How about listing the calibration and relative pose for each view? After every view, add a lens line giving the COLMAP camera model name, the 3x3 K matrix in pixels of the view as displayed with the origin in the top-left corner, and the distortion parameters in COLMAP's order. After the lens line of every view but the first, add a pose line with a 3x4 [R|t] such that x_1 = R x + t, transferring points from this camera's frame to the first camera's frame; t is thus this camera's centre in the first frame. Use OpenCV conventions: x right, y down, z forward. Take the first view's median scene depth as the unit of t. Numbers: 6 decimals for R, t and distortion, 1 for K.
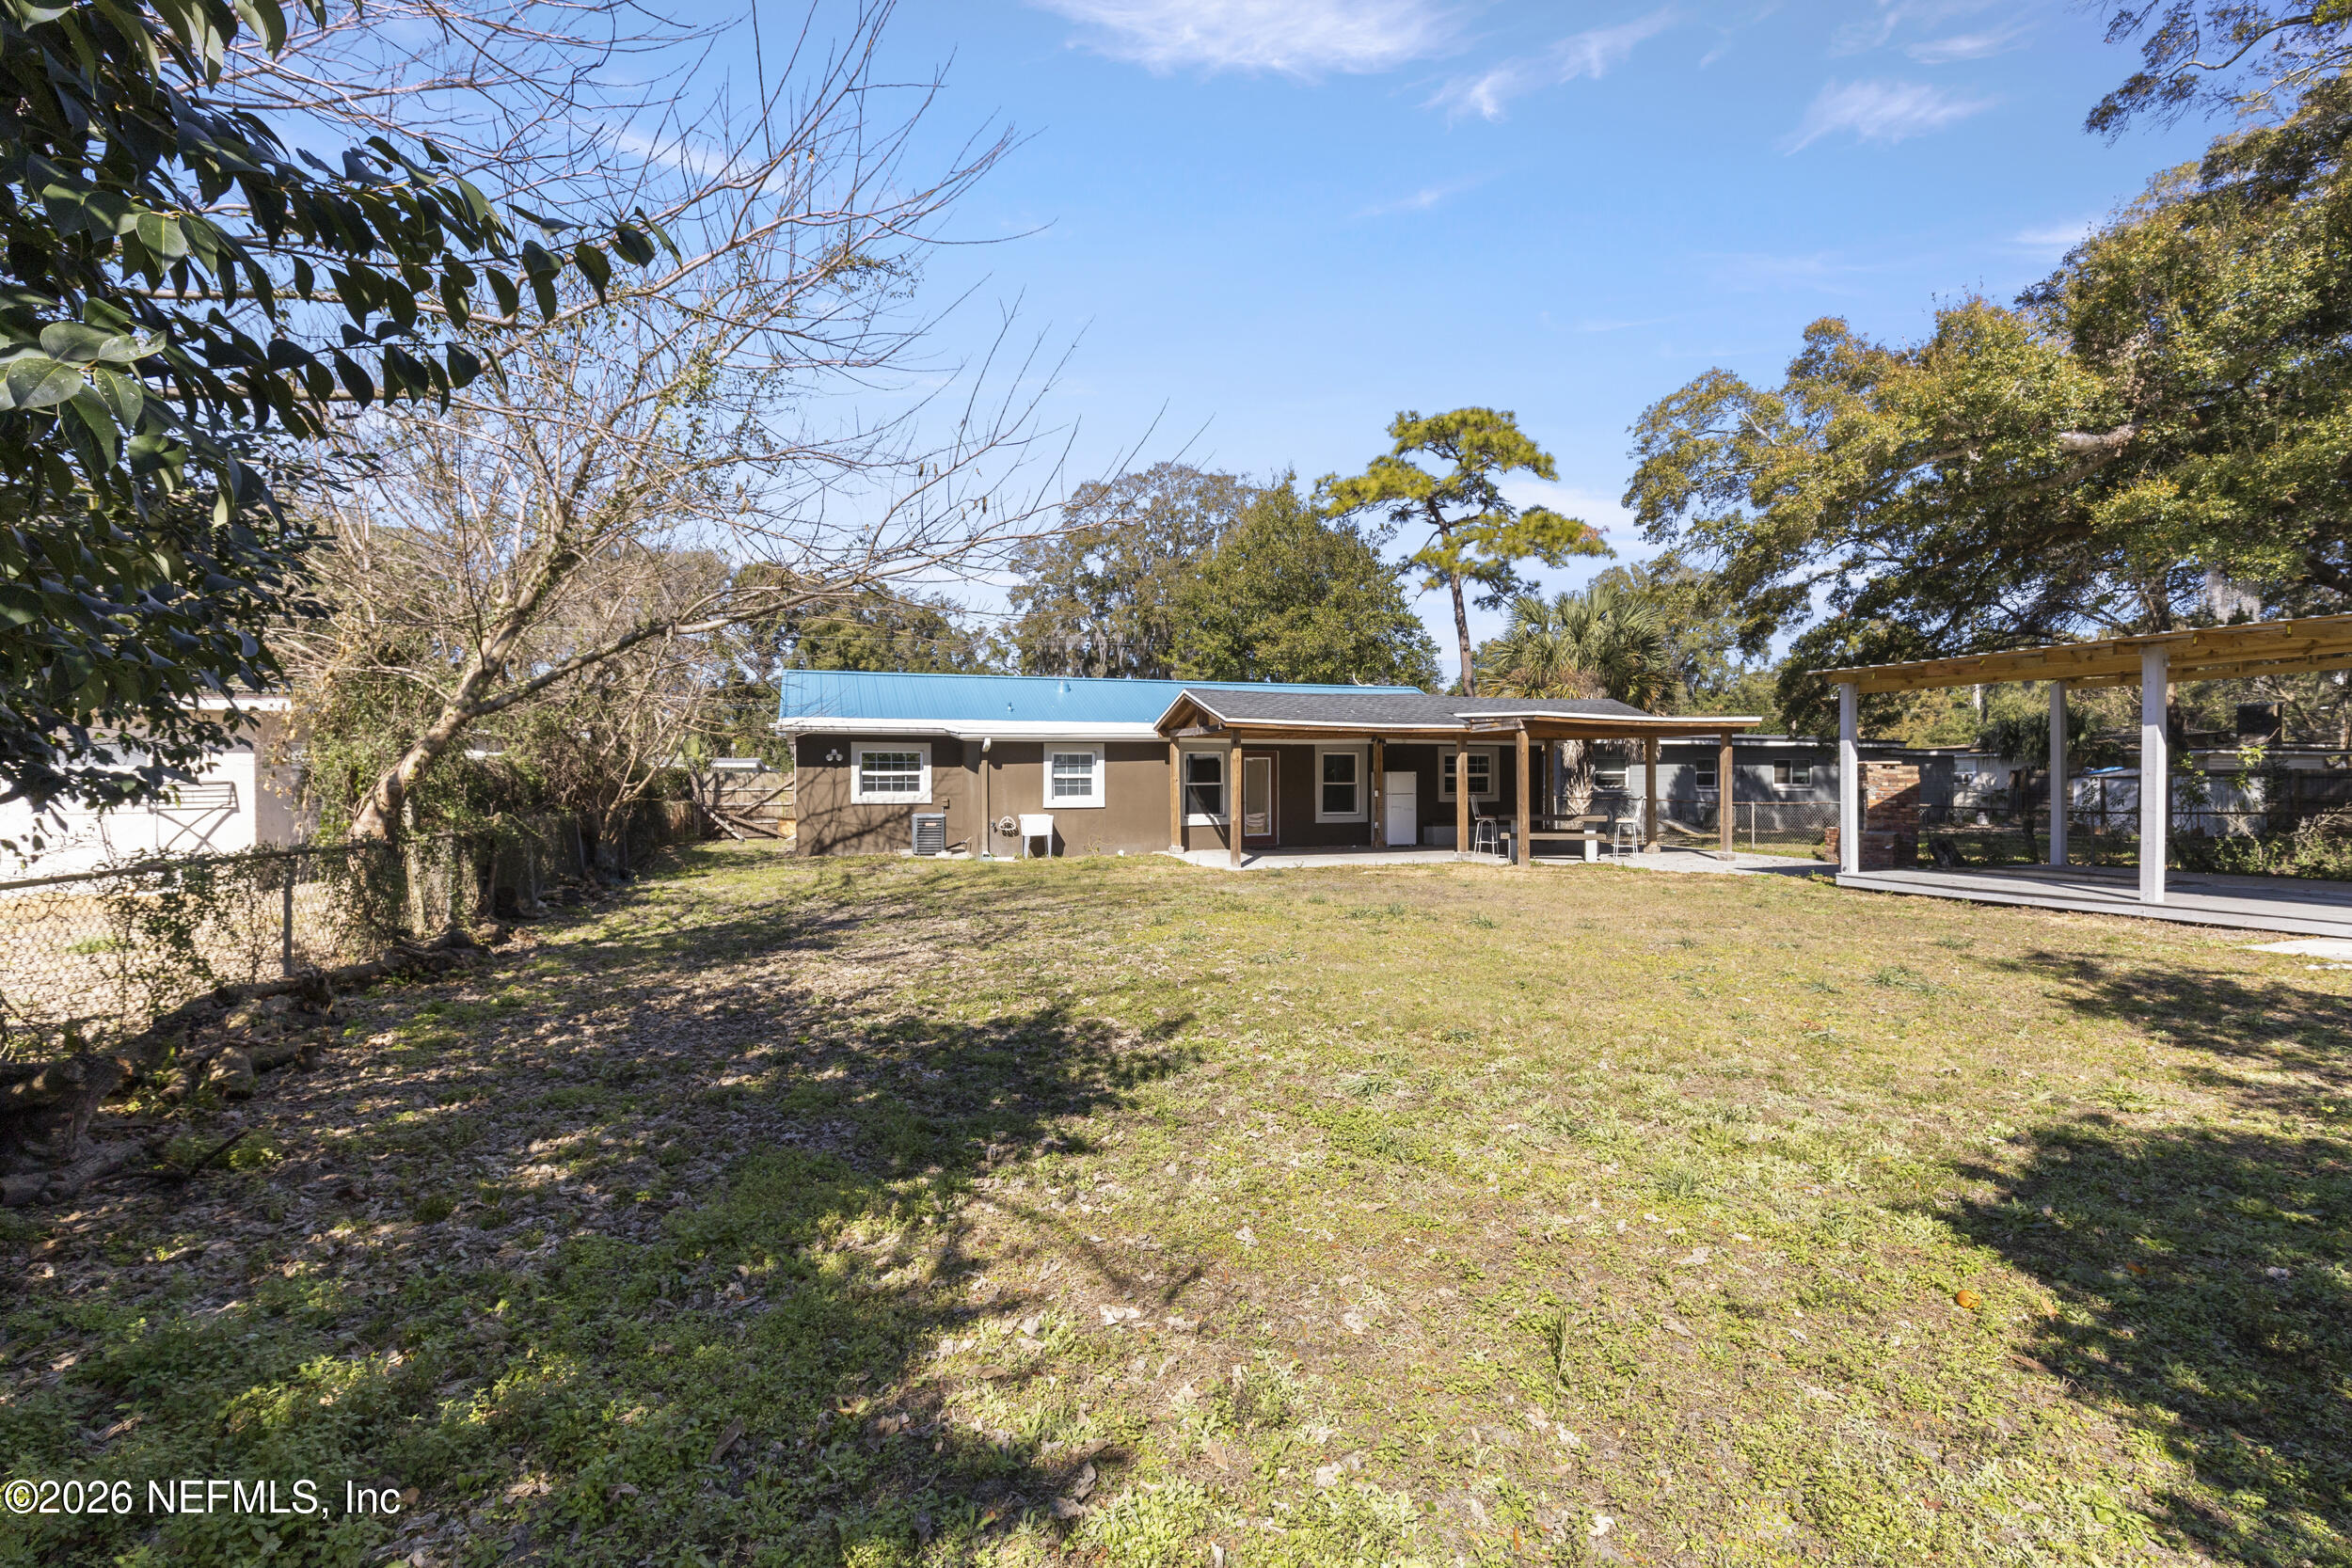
lens RADIAL K [[1068.0, 0, 1217.5], [0, 1068.0, 772.5], [0, 0, 1]] dist [-0.011804, 0.000067]
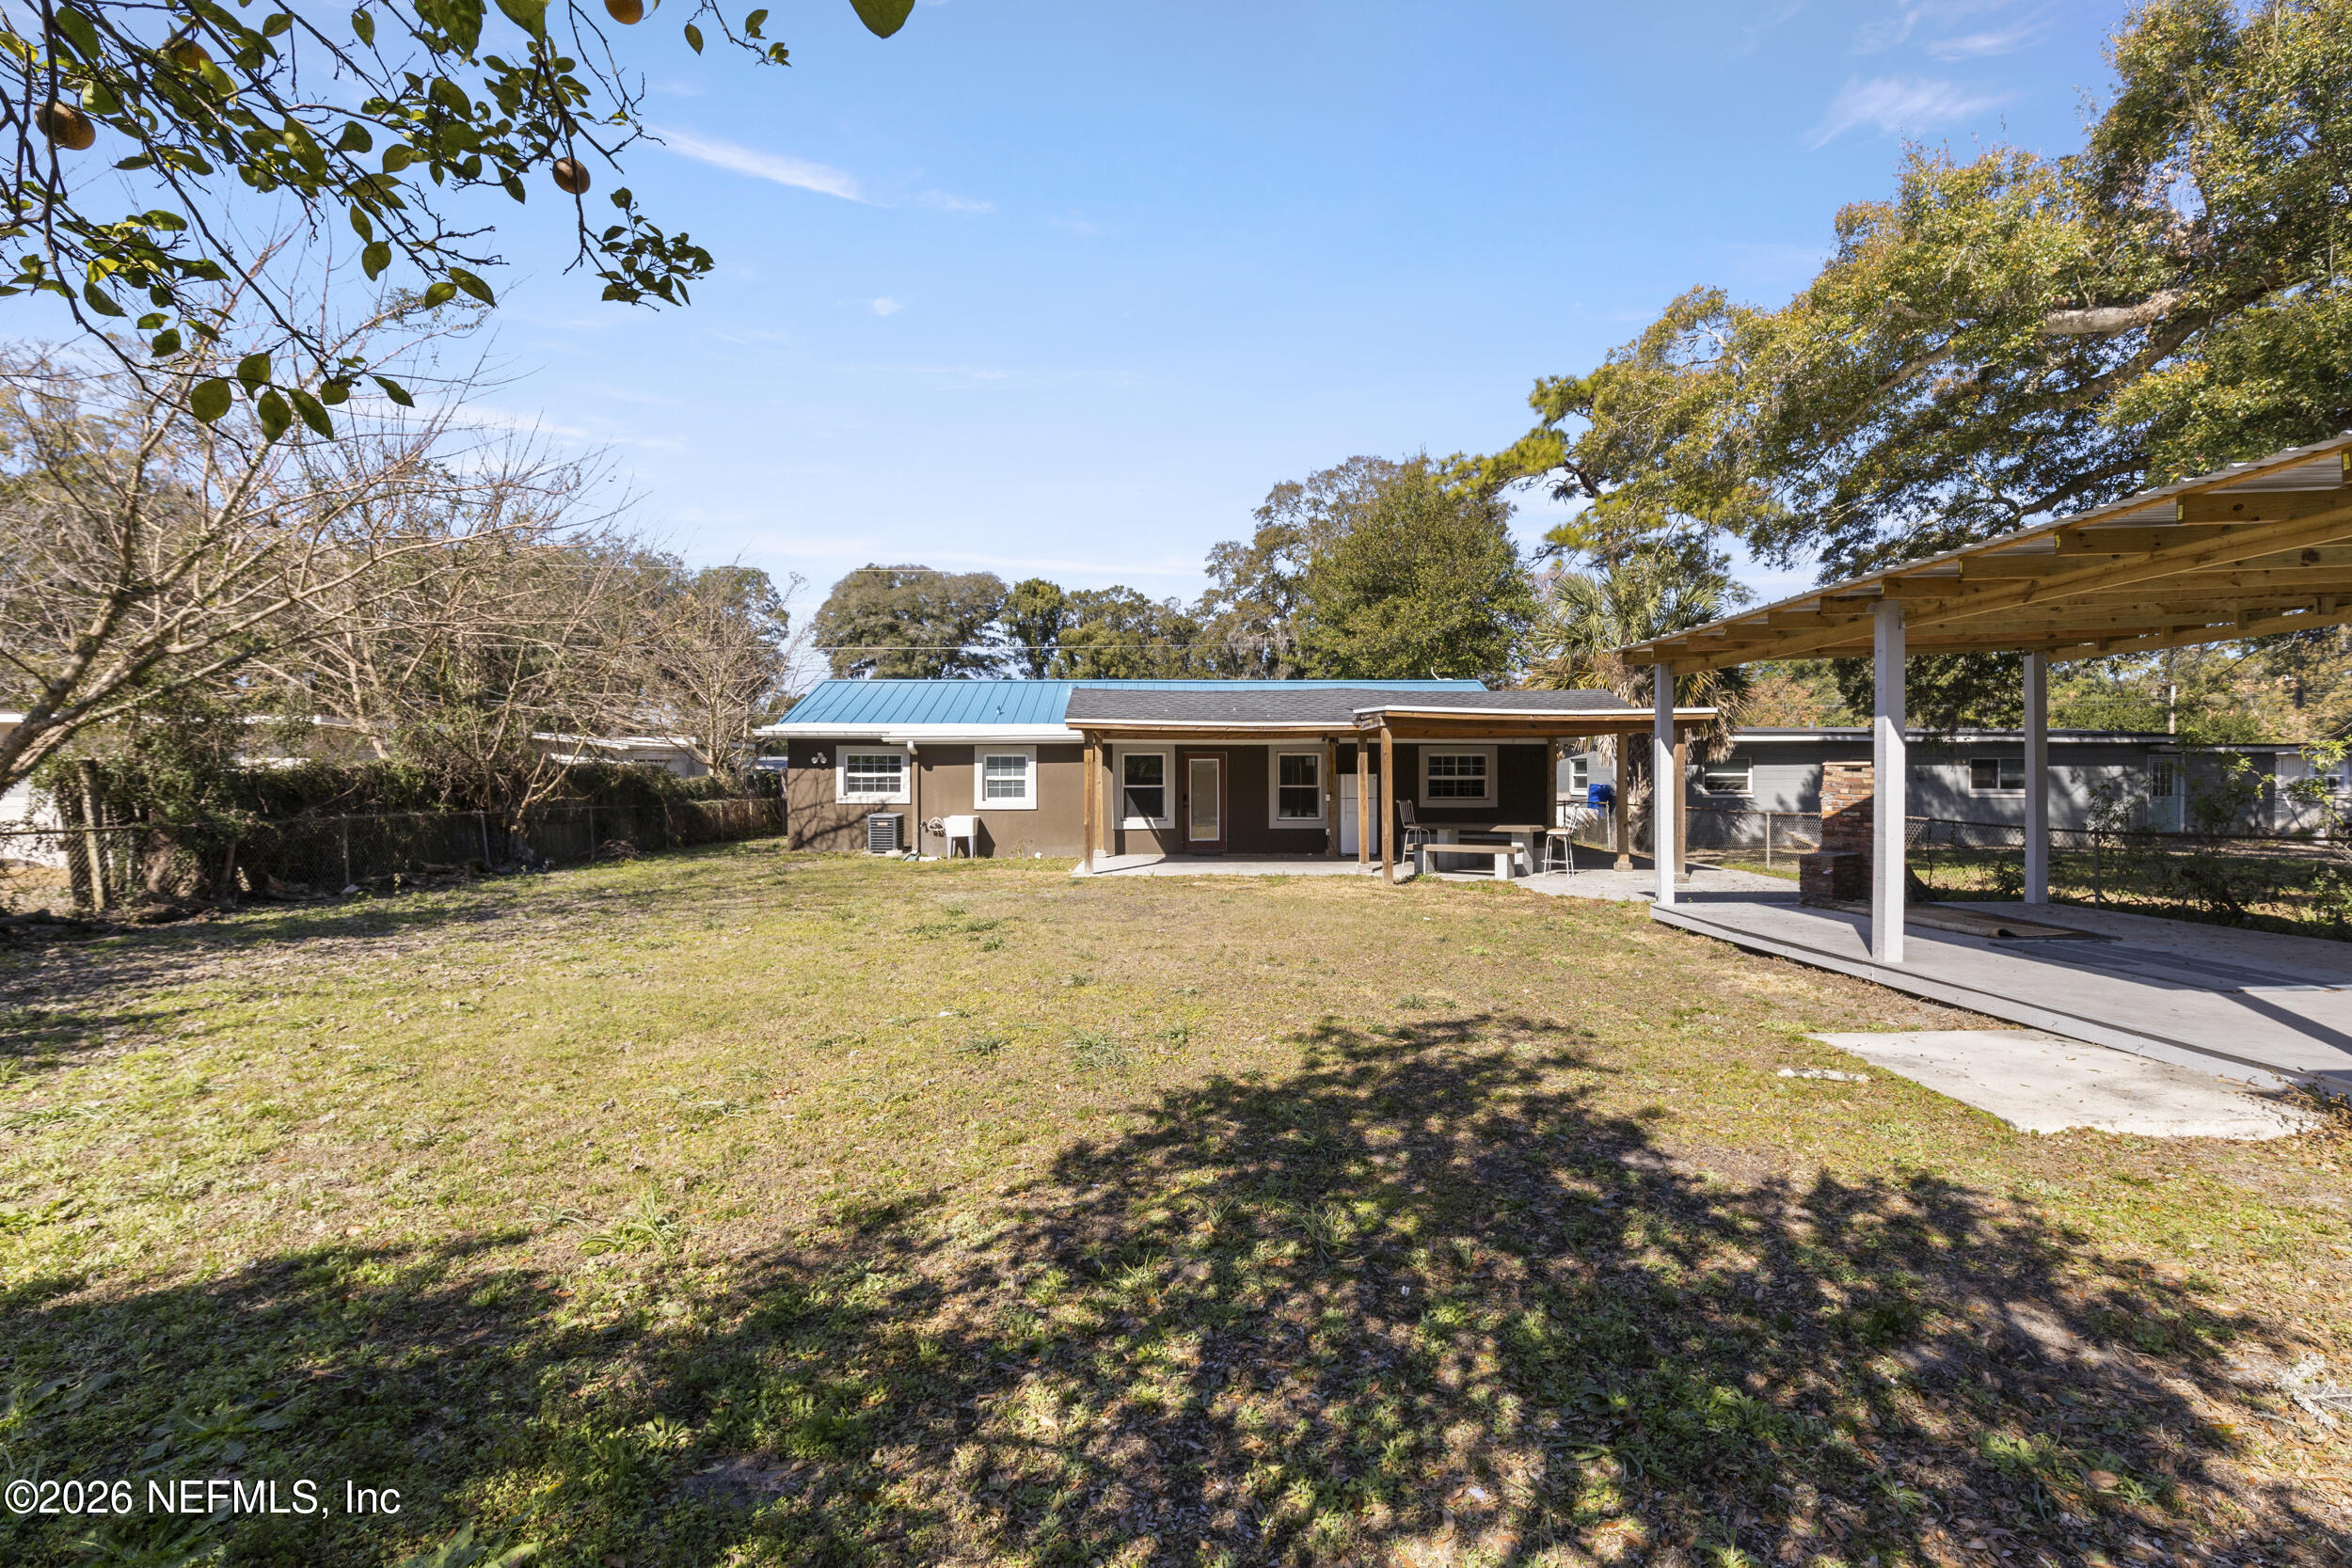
lens RADIAL K [[1068.0, 0, 1217.5], [0, 1068.0, 772.5], [0, 0, 1]] dist [-0.011804, 0.000067]
pose [[0.956932, 0.000325, -0.290311, 0.328329], [-0.000796, 0.999999, -0.001506, -0.000323], [0.290310, 0.001672, 0.956931, 0.096333]]
